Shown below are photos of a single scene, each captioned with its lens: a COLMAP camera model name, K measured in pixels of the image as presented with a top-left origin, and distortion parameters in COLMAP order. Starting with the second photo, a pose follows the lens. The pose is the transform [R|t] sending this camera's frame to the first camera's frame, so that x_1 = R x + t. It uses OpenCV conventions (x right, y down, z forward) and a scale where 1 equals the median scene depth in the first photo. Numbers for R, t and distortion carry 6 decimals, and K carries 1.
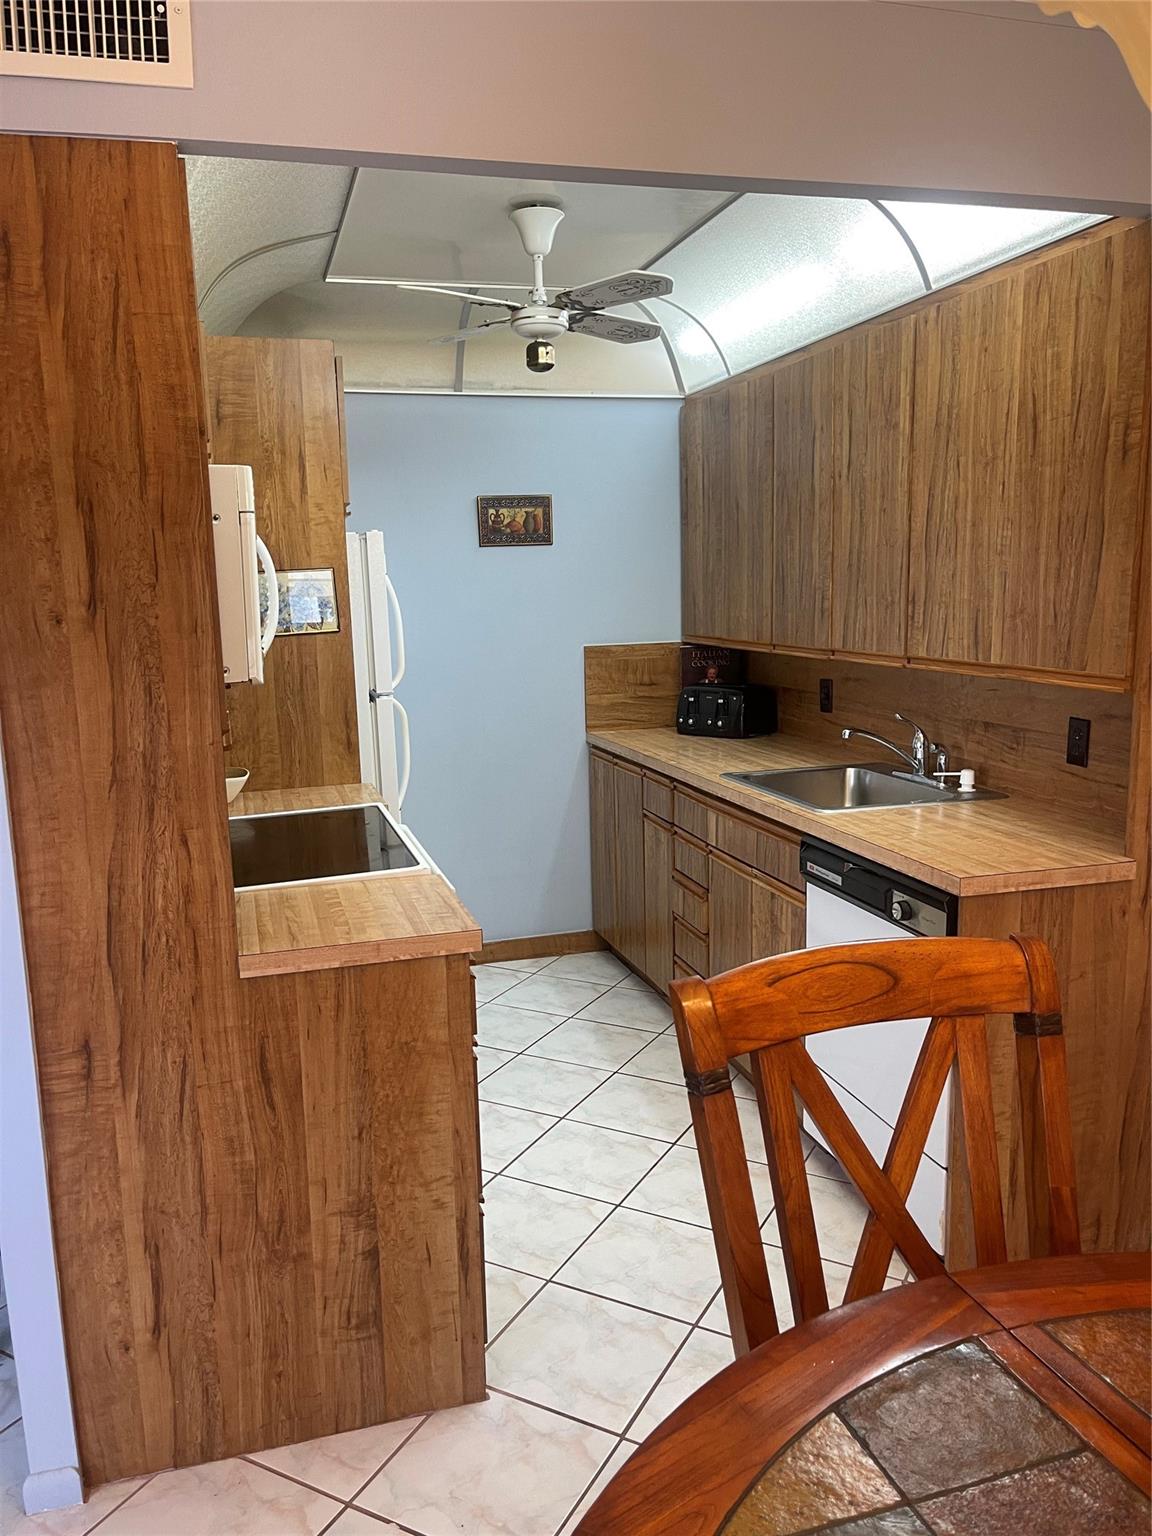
lens RADIAL K [[1180.1, 0, 569.2], [0, 1180.1, 777.0], [0, 0, 1]] dist [0.084817, -0.084695]
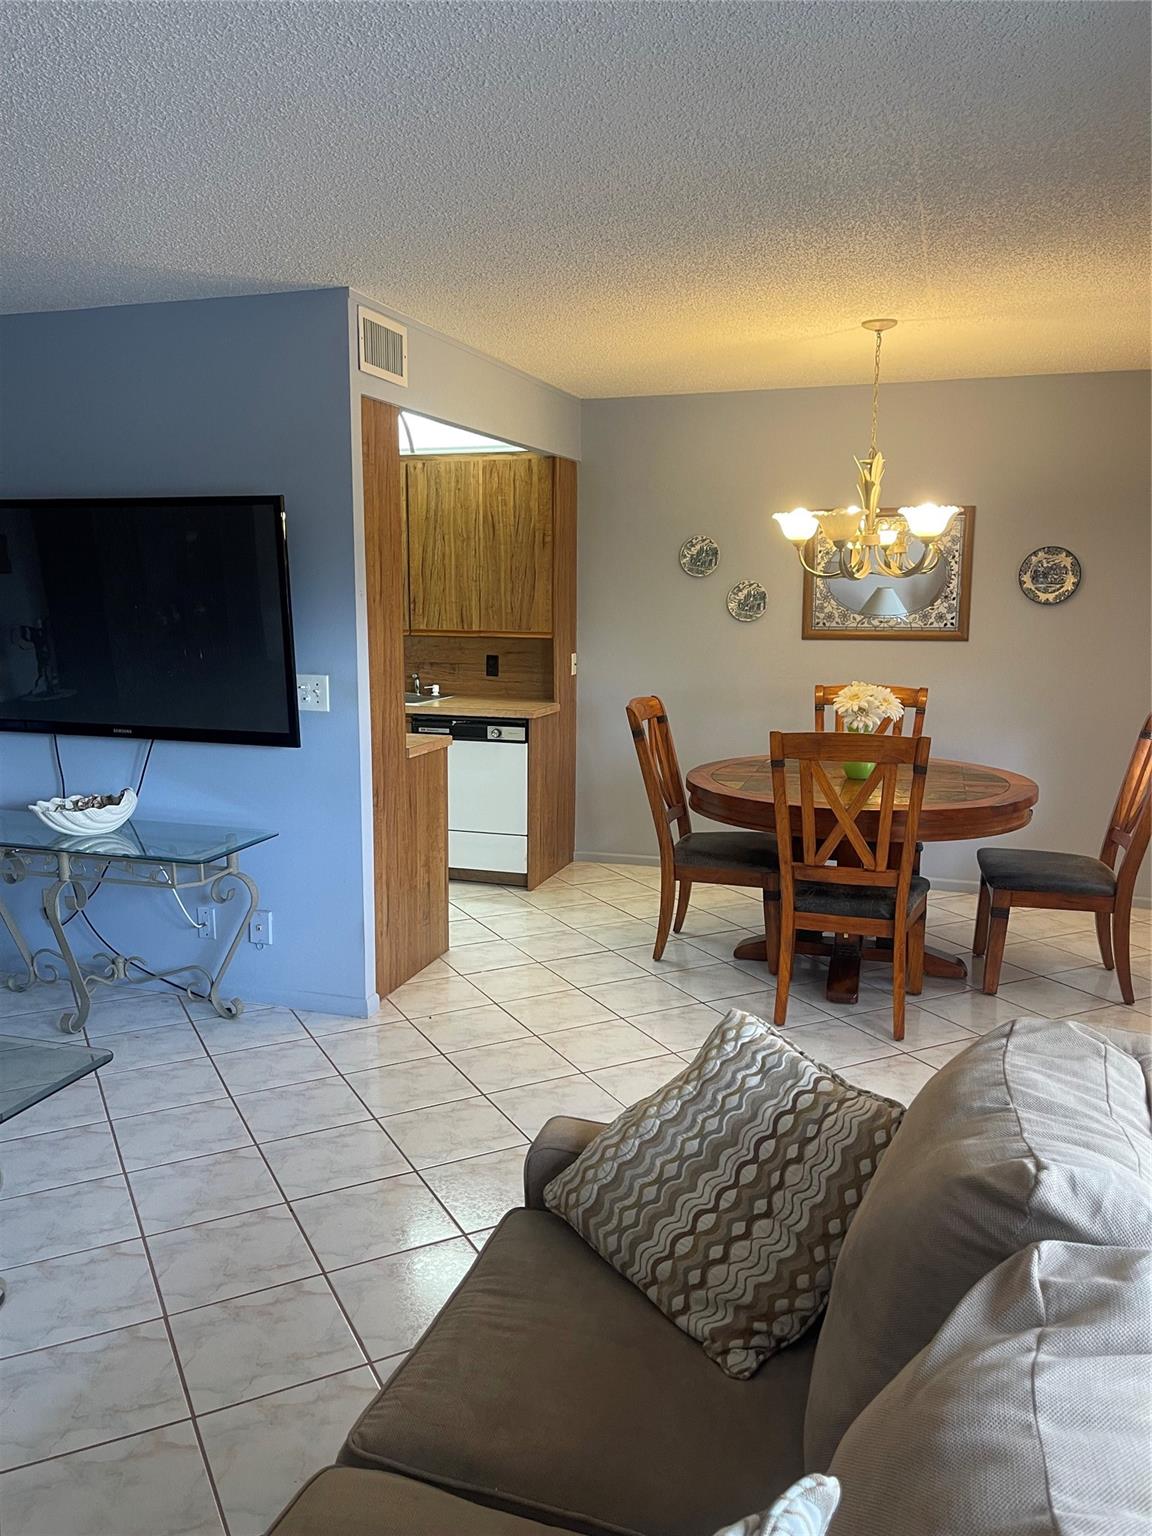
lens RADIAL K [[1180.1, 0, 569.2], [0, 1180.1, 777.0], [0, 0, 1]] dist [0.084817, -0.084695]
pose [[0.562428, -0.105923, 0.820034, -1.486564], [0.117758, 0.991912, 0.047359, 0.100012], [-0.818418, 0.069929, 0.570352, -0.413567]]
